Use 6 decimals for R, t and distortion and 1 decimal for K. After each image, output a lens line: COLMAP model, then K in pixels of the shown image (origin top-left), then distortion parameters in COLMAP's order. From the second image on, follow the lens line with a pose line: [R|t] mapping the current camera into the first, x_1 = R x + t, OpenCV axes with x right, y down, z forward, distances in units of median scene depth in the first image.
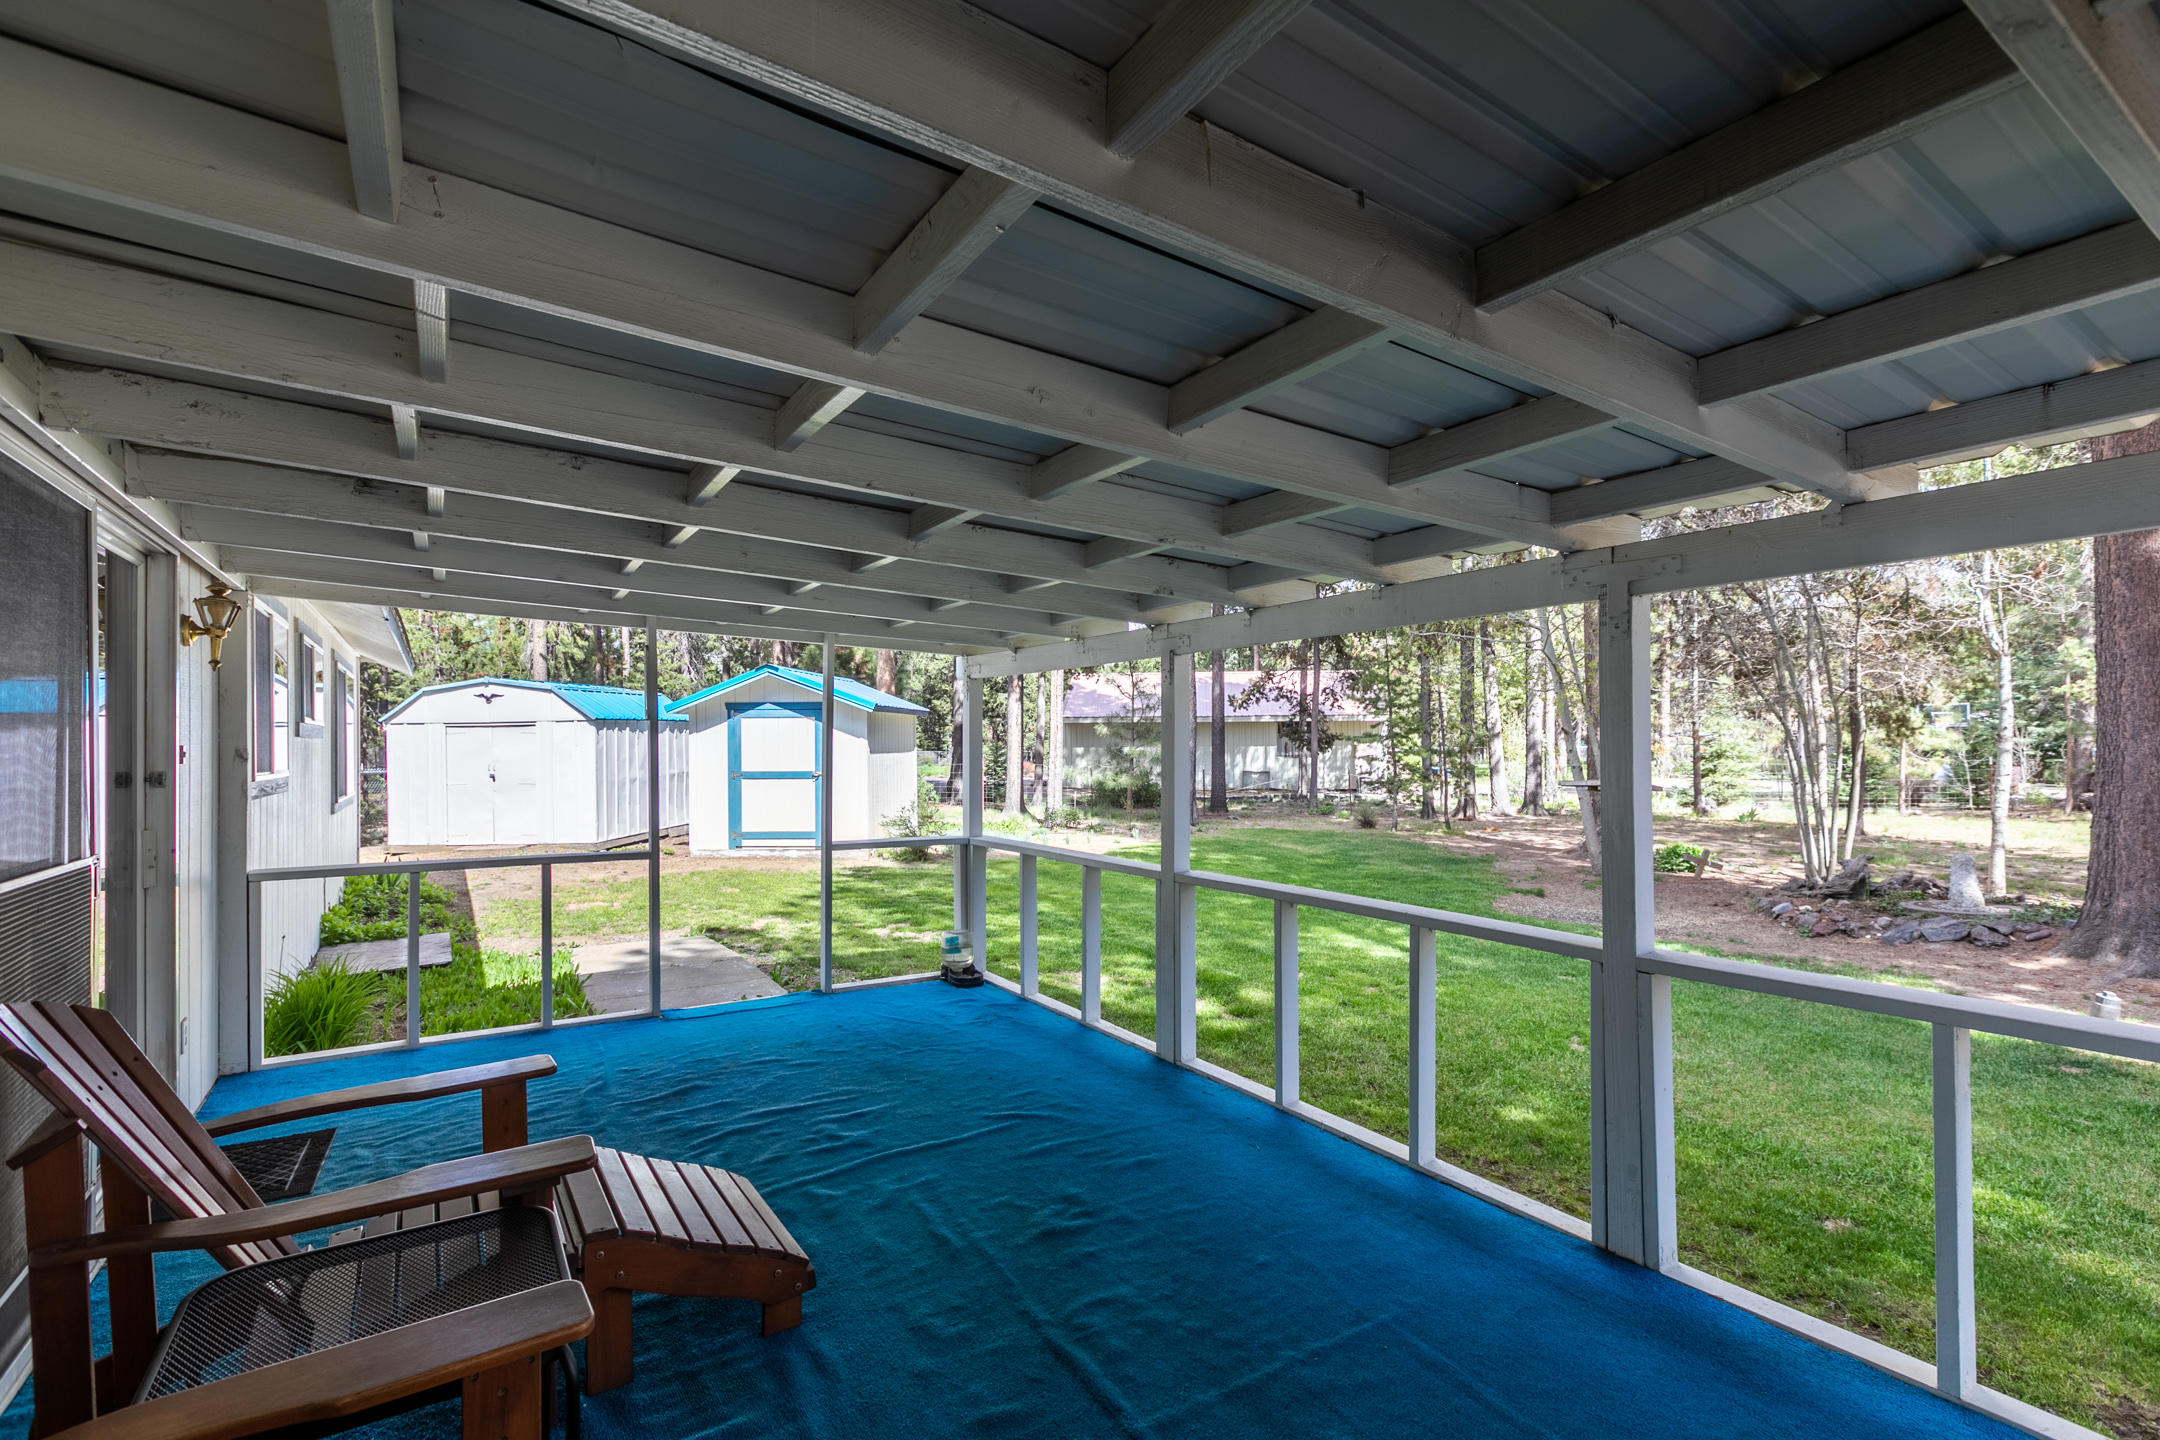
lens RADIAL K [[977.2, 0, 1084.8], [0, 977.2, 731.6], [0, 0, 1]] dist [0.003305, -0.001613]
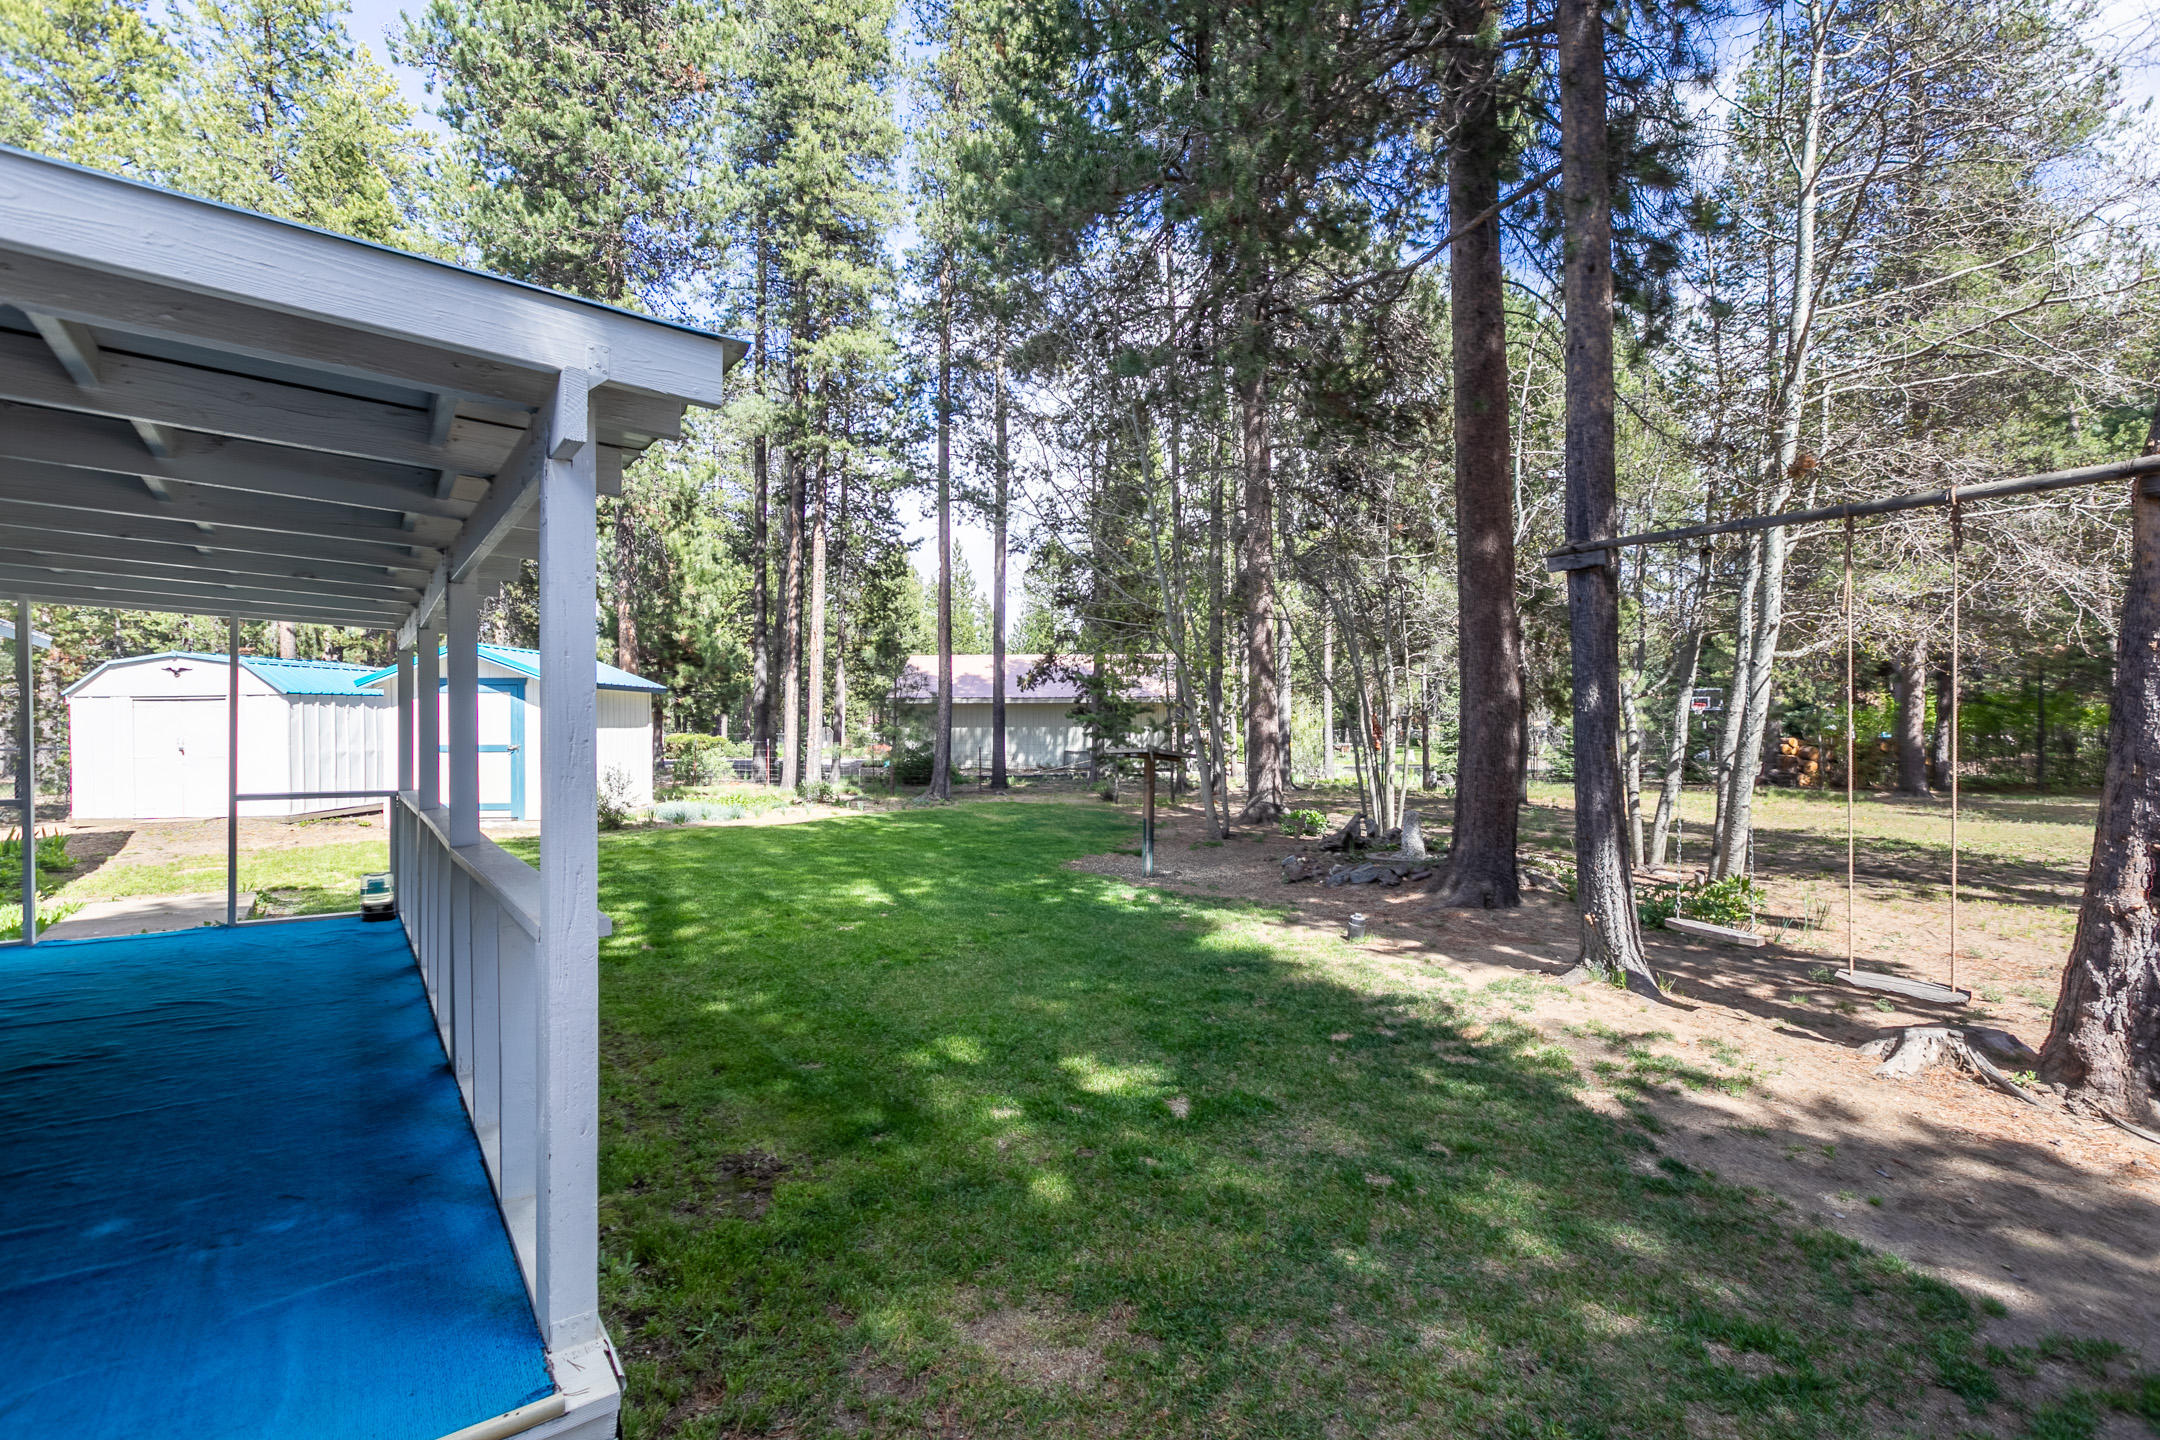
lens RADIAL K [[977.2, 0, 1083.6], [0, 977.2, 727.8], [0, 0, 1]] dist [0.003305, -0.001613]
pose [[0.997400, 0.001720, 0.072038, 0.251806], [-0.002560, 0.999930, 0.011571, 0.009277], [-0.072013, -0.011726, 0.997335, -0.074029]]
